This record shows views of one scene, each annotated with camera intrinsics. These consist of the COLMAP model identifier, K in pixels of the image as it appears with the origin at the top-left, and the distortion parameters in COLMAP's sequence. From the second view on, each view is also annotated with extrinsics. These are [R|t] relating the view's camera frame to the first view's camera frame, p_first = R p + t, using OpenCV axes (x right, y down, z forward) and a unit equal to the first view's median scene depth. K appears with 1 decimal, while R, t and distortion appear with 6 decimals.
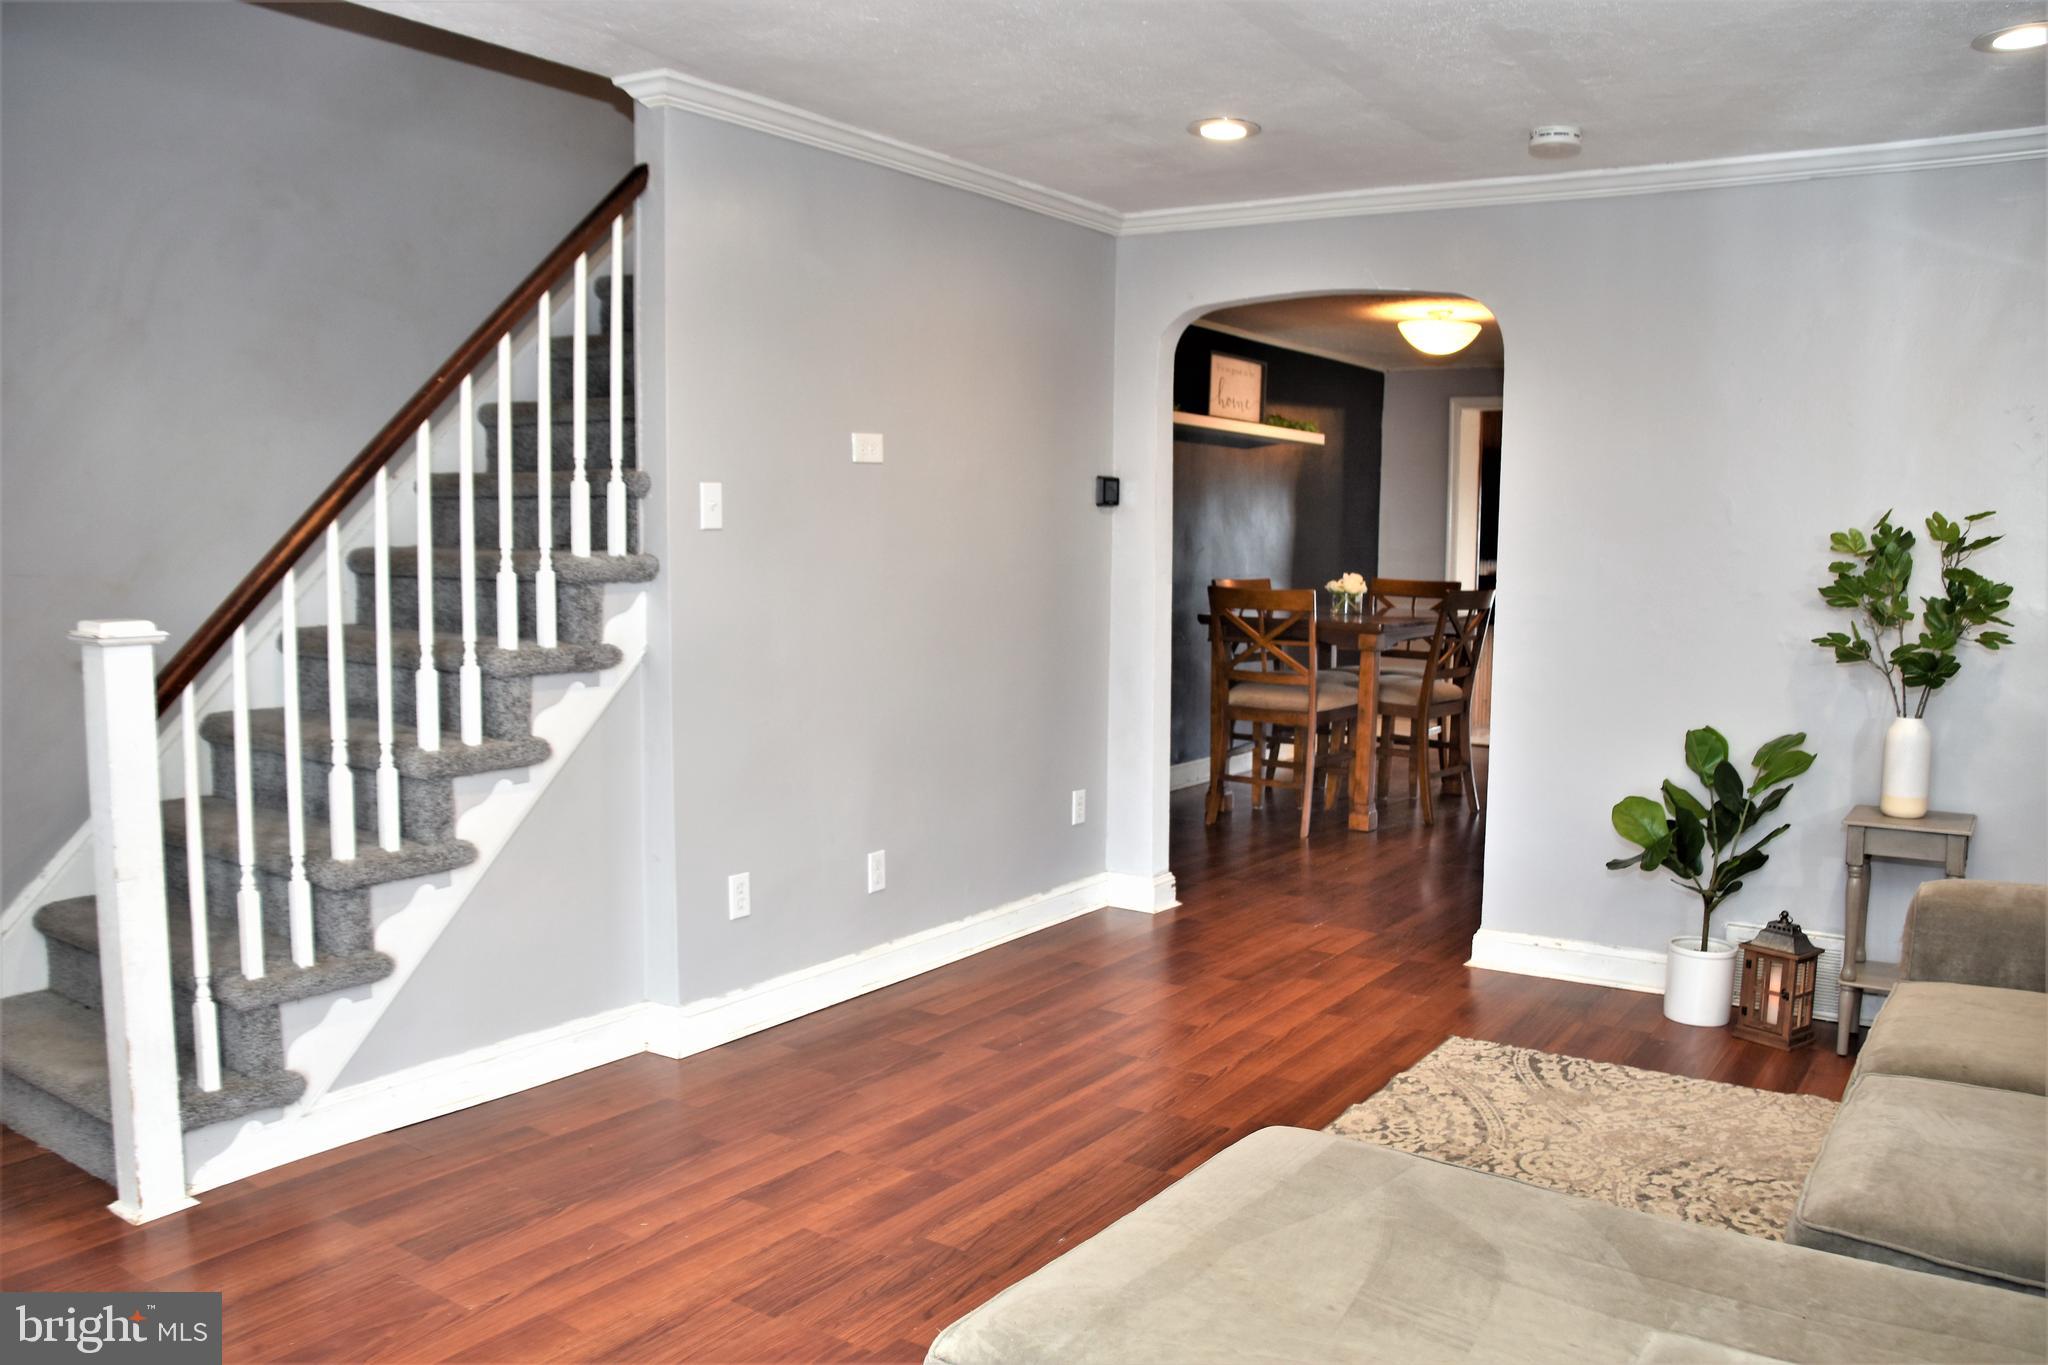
lens RADIAL K [[1632.5, 0, 1026.1], [0, 1632.5, 728.4], [0, 0, 1]] dist [-0.056392, 0.001878]
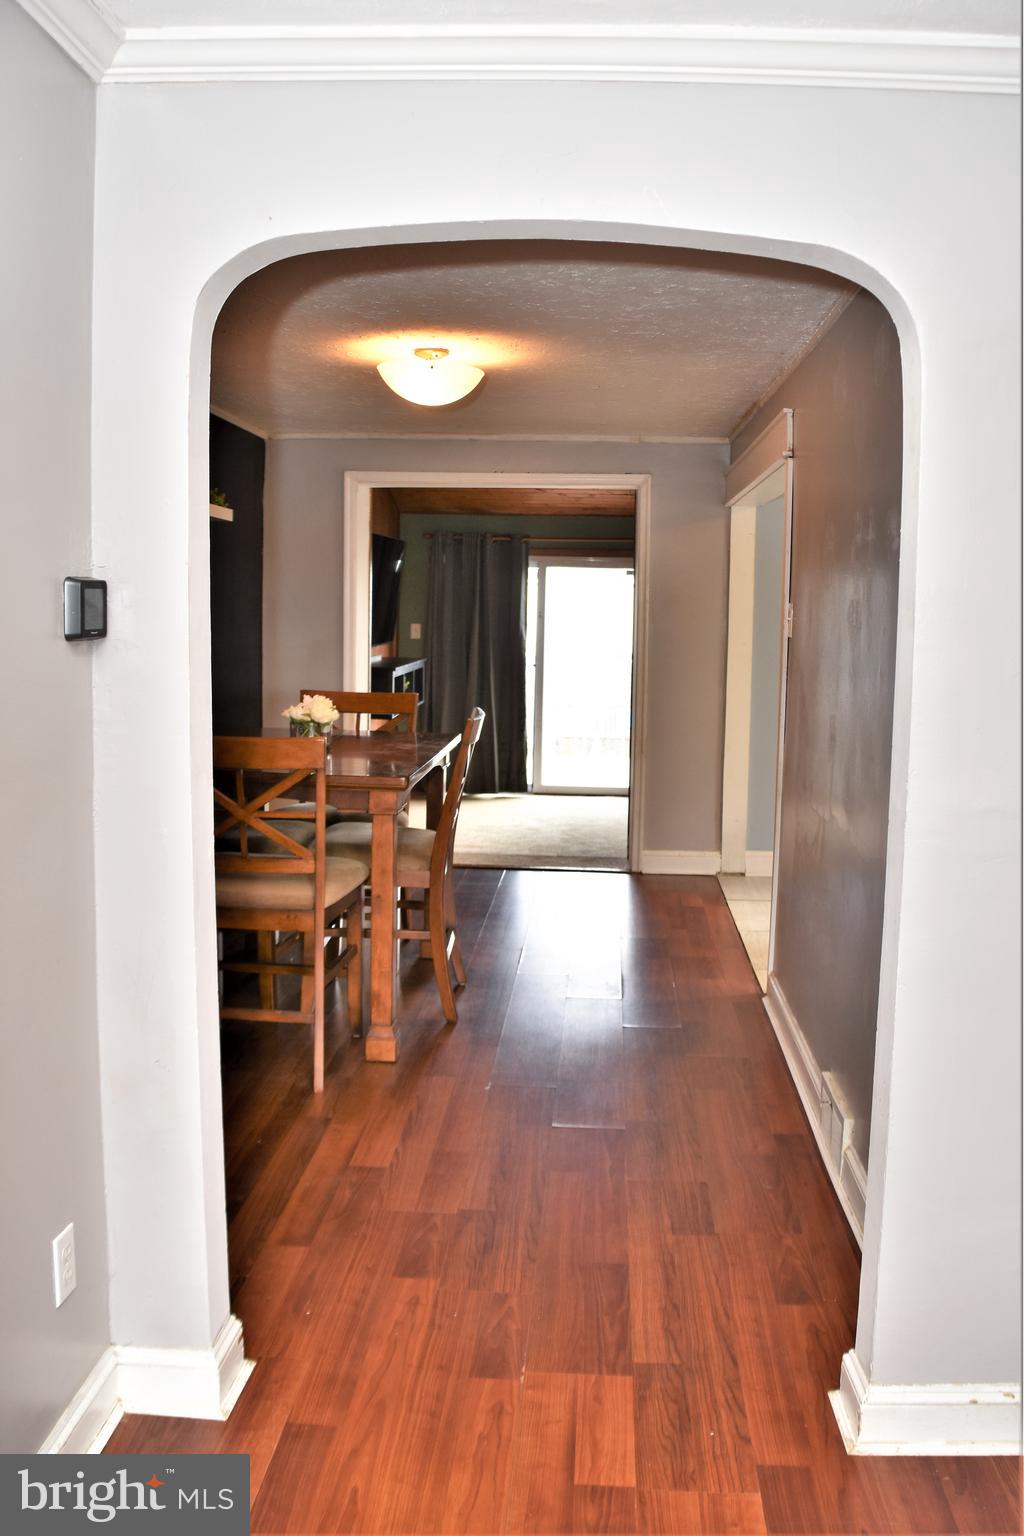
lens RADIAL K [[1291.3, 0, 561.5], [0, 1291.3, 762.3], [0, 0, 1]] dist [-0.149341, 0.062087]
pose [[0.841771, -0.056595, 0.536860, -0.050343], [0.050037, 0.998388, 0.026793, -0.162628], [-0.537510, 0.004310, 0.843246, 0.967925]]
